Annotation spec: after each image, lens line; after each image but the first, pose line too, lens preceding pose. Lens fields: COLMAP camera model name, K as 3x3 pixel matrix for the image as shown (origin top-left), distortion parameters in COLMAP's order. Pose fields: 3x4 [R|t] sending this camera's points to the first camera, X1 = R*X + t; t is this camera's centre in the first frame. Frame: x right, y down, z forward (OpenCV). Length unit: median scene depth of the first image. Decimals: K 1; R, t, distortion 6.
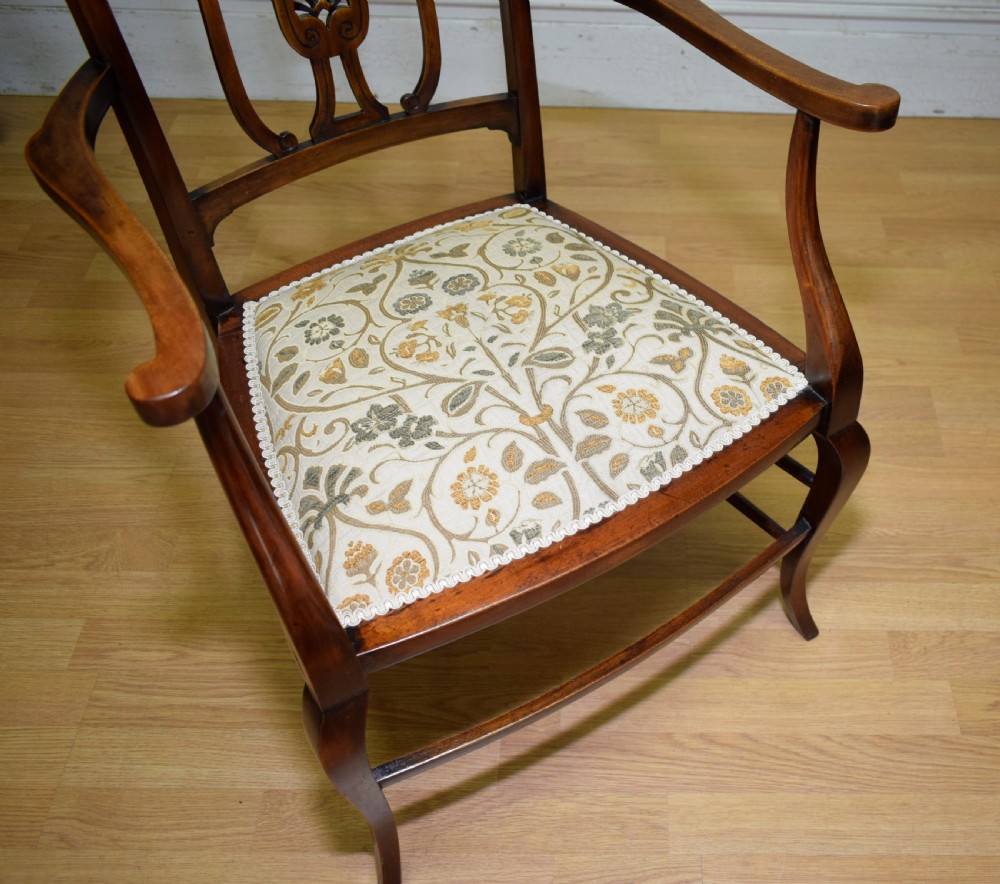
lens RADIAL K [[1038.7, 0, 634.5], [0, 1038.7, 439.0], [0, 0, 1]] dist [-0.011439, 0.000000]
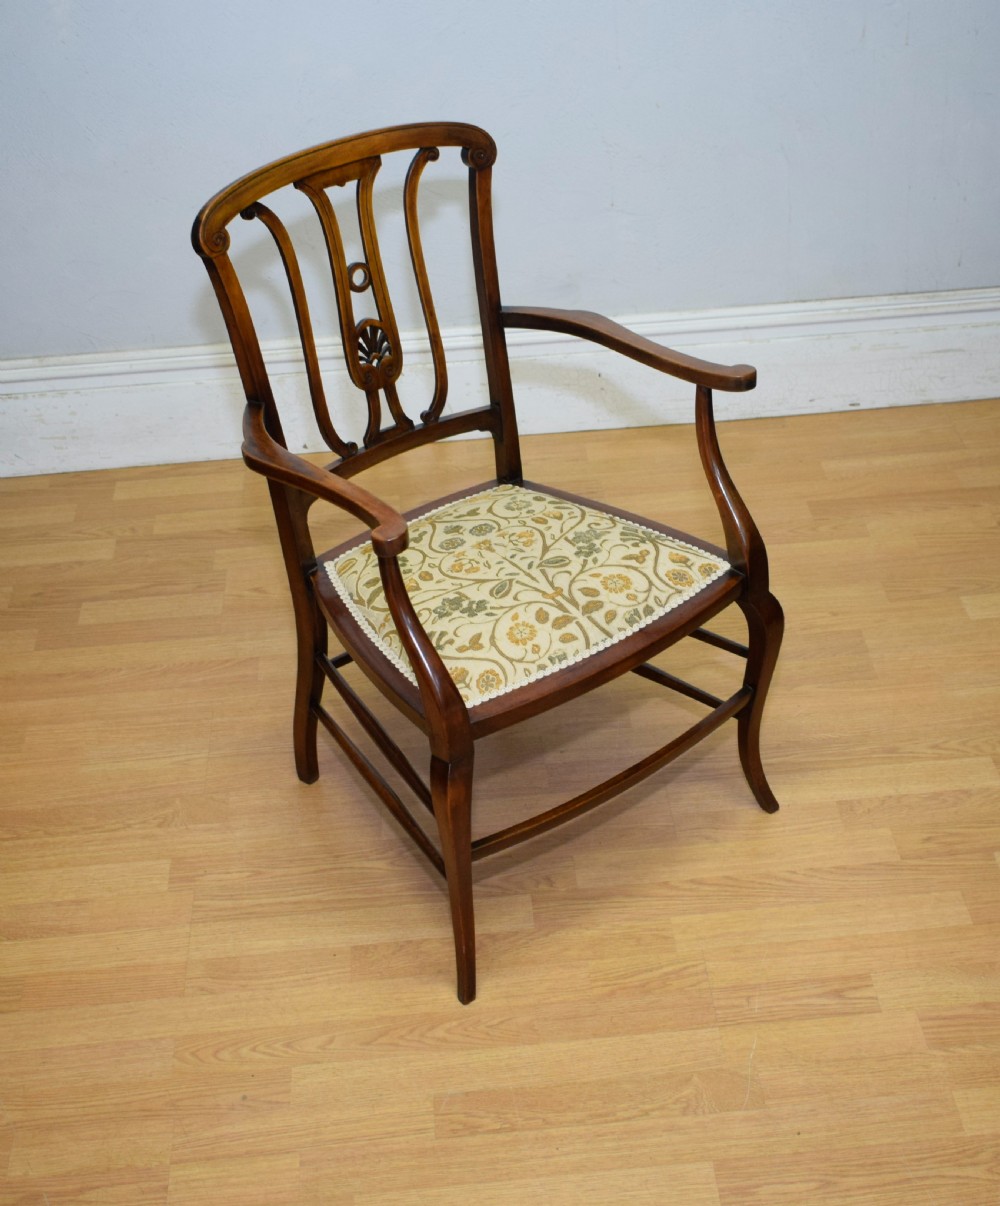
lens RADIAL K [[1759.4, 0, 532.3], [0, 1759.4, 635.0], [0, 0, 1]] dist [-0.026574, 0.000000]
pose [[0.994399, -0.104539, 0.015558, -0.147210], [0.105331, 0.968081, -0.227429, 0.534438], [0.008714, 0.227794, 0.973670, -1.288268]]
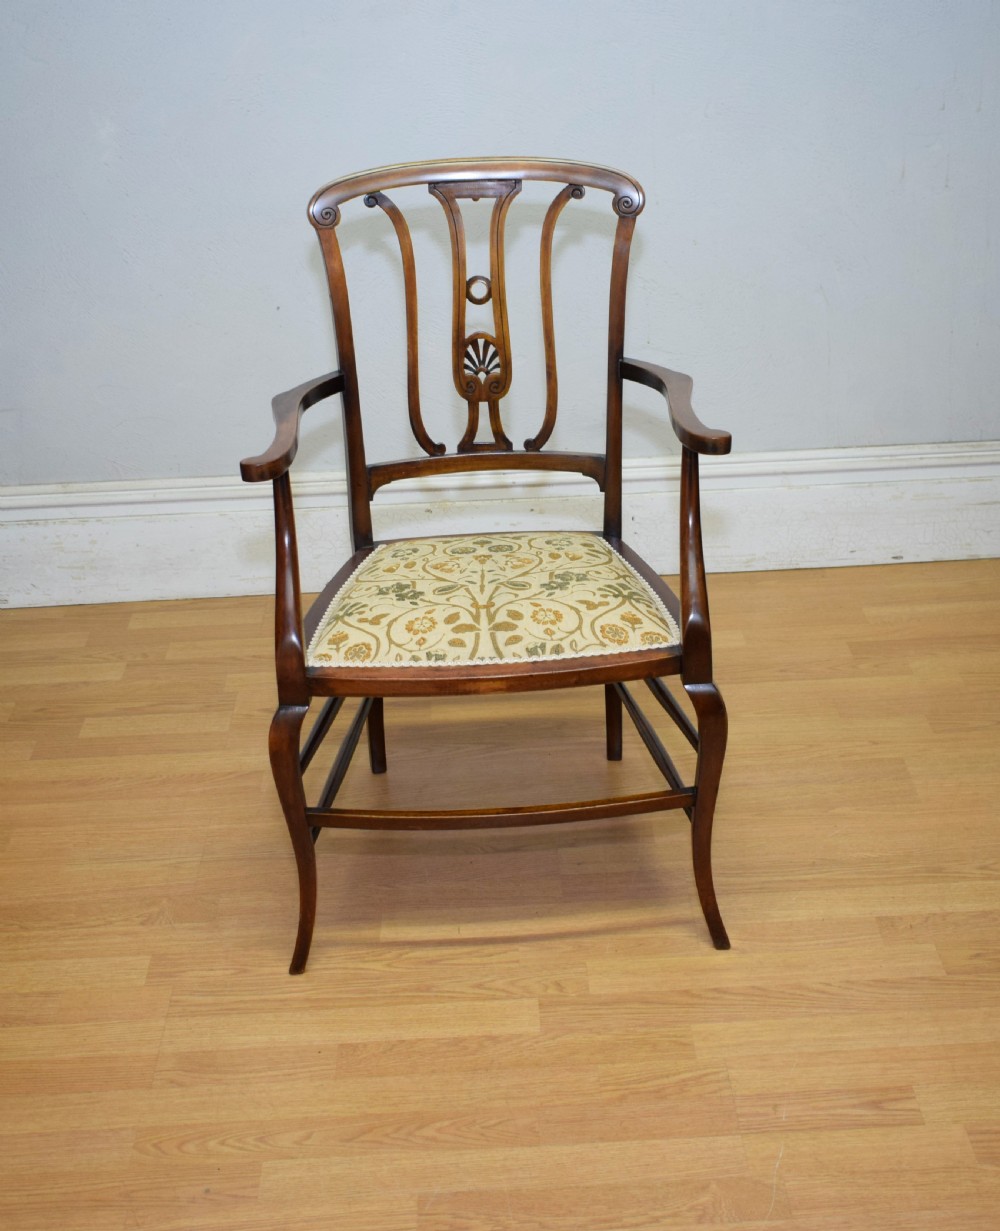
lens RADIAL K [[1779.2, 0, 517.5], [0, 1779.2, 619.5], [0, 0, 1]] dist [-0.023598, 0.000000]
pose [[0.997151, -0.075339, -0.003680, -0.130443], [0.067612, 0.914375, -0.399182, 0.784649], [0.033439, 0.397796, 0.916864, -1.086492]]
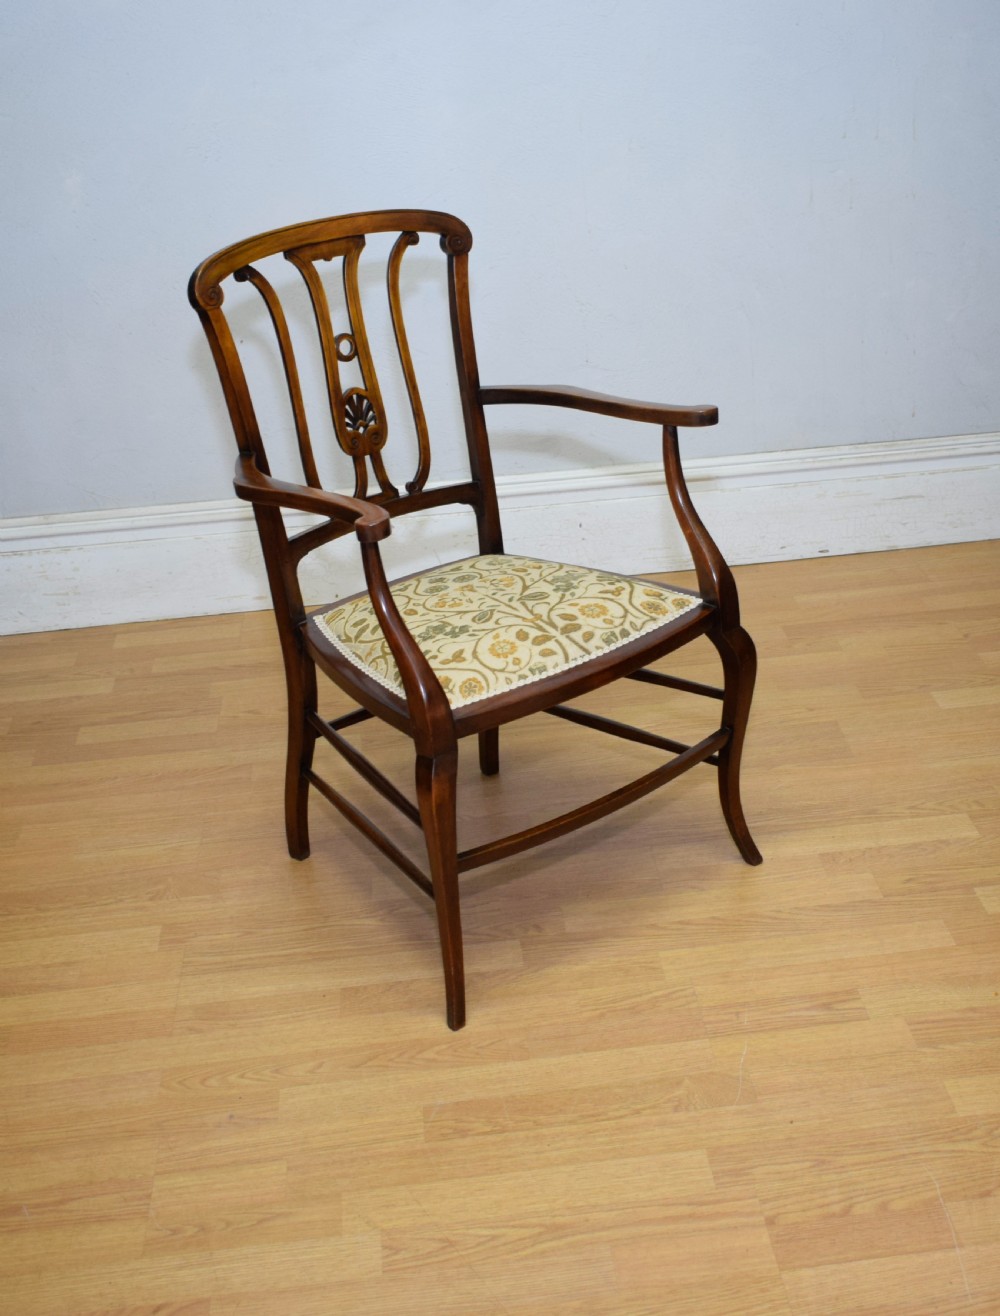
lens RADIAL K [[1727.0, 0, 579.6], [0, 1727.0, 675.7], [0, 0, 1]] dist [-0.031418, 0.000000]
pose [[0.990368, -0.123703, 0.062195, -0.170648], [0.138229, 0.909206, -0.392730, 0.950474], [-0.007966, 0.397545, 0.917548, -1.192013]]
